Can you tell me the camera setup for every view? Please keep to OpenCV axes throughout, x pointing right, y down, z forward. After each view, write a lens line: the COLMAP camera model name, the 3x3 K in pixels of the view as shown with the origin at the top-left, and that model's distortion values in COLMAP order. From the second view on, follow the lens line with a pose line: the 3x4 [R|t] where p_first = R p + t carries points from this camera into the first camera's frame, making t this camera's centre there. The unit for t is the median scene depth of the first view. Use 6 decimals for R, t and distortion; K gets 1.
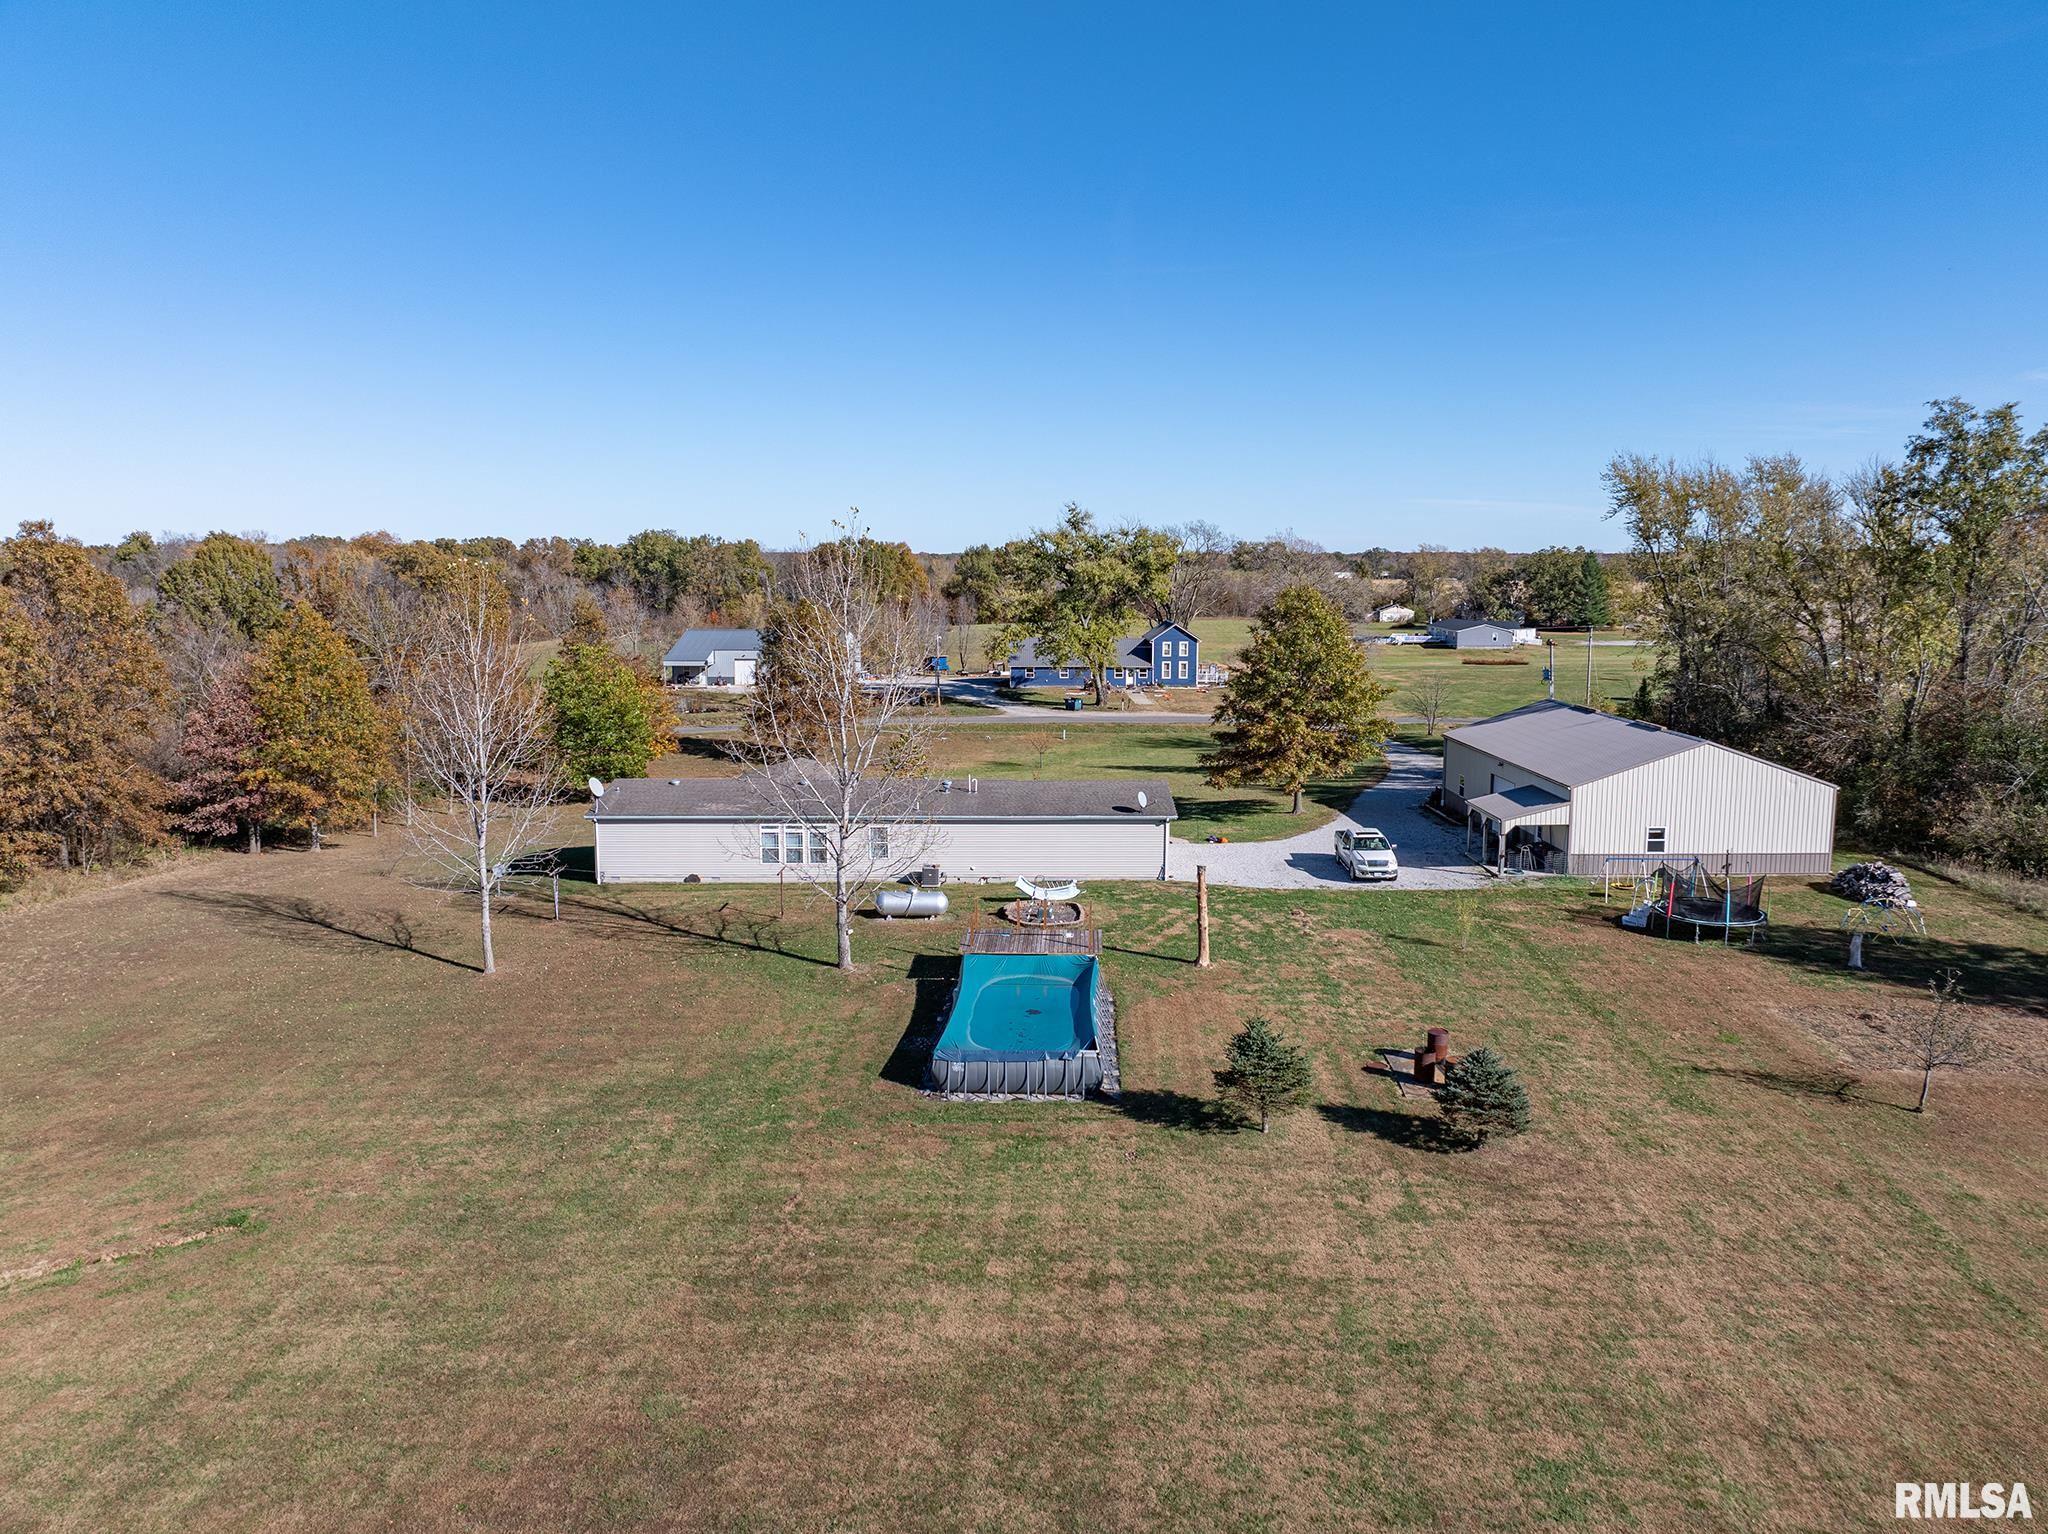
lens RADIAL K [[1444.9, 0, 1031.3], [0, 1444.9, 762.6], [0, 0, 1]] dist [-0.041964, -0.002614]
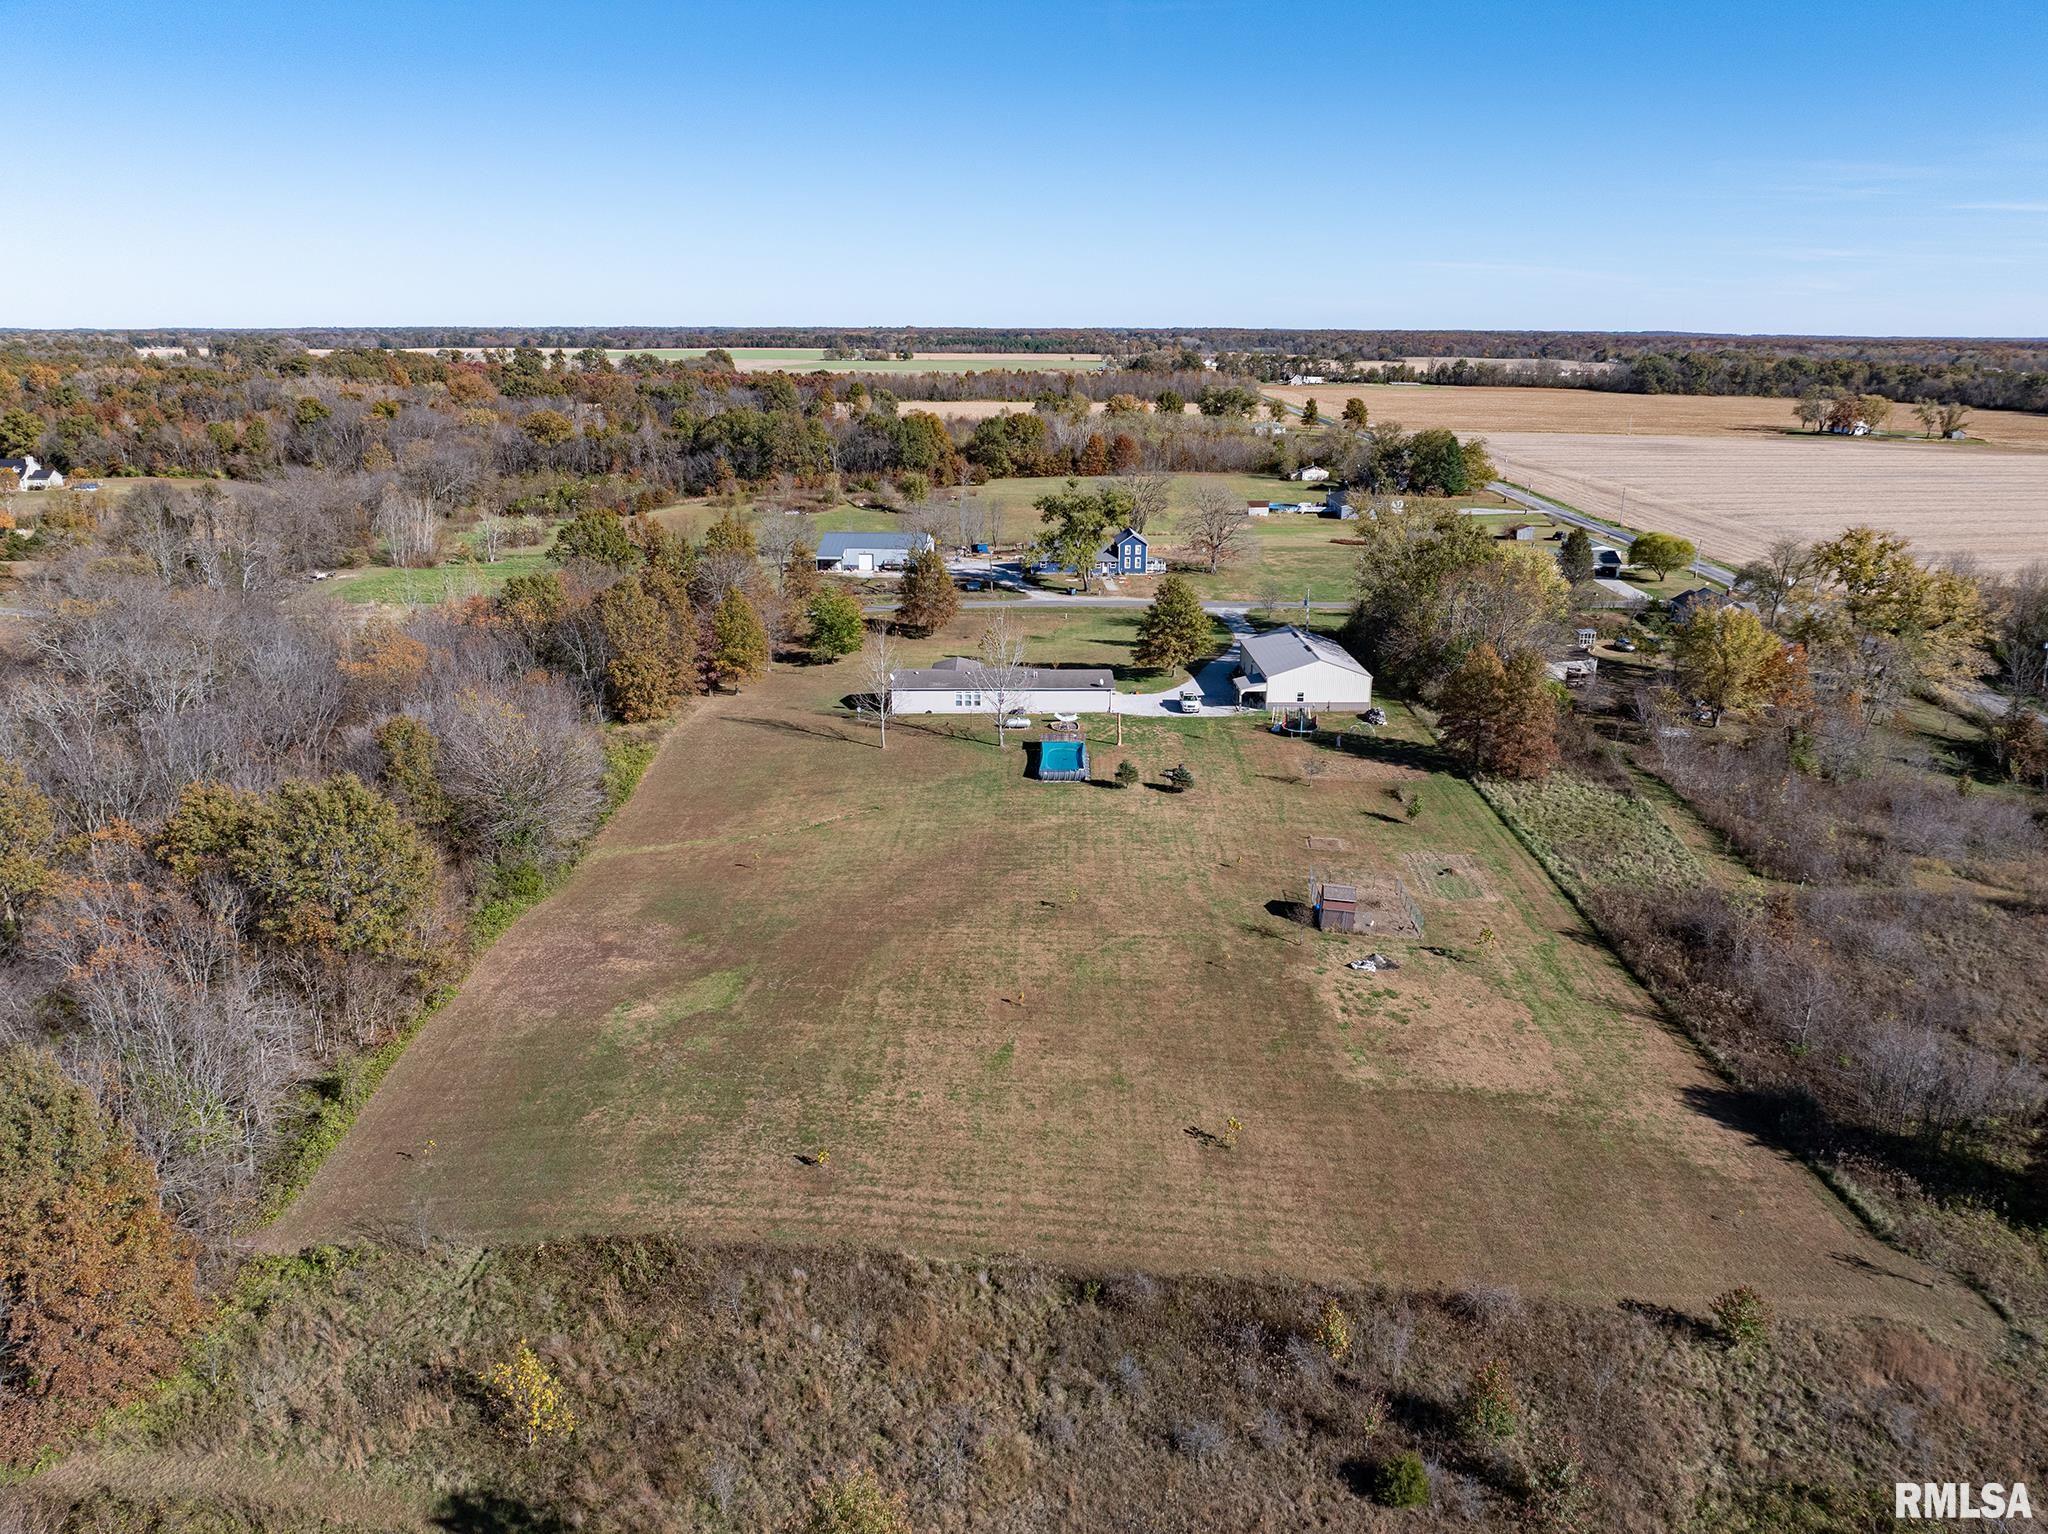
lens RADIAL K [[1444.9, 0, 1010.6], [0, 1444.9, 770.6], [0, 0, 1]] dist [-0.041964, -0.002614]
pose [[0.999985, -0.001162, -0.005317, -0.073799], [0.002000, 0.987042, 0.160449, -0.234217], [0.005062, -0.160457, 0.987030, -1.598540]]
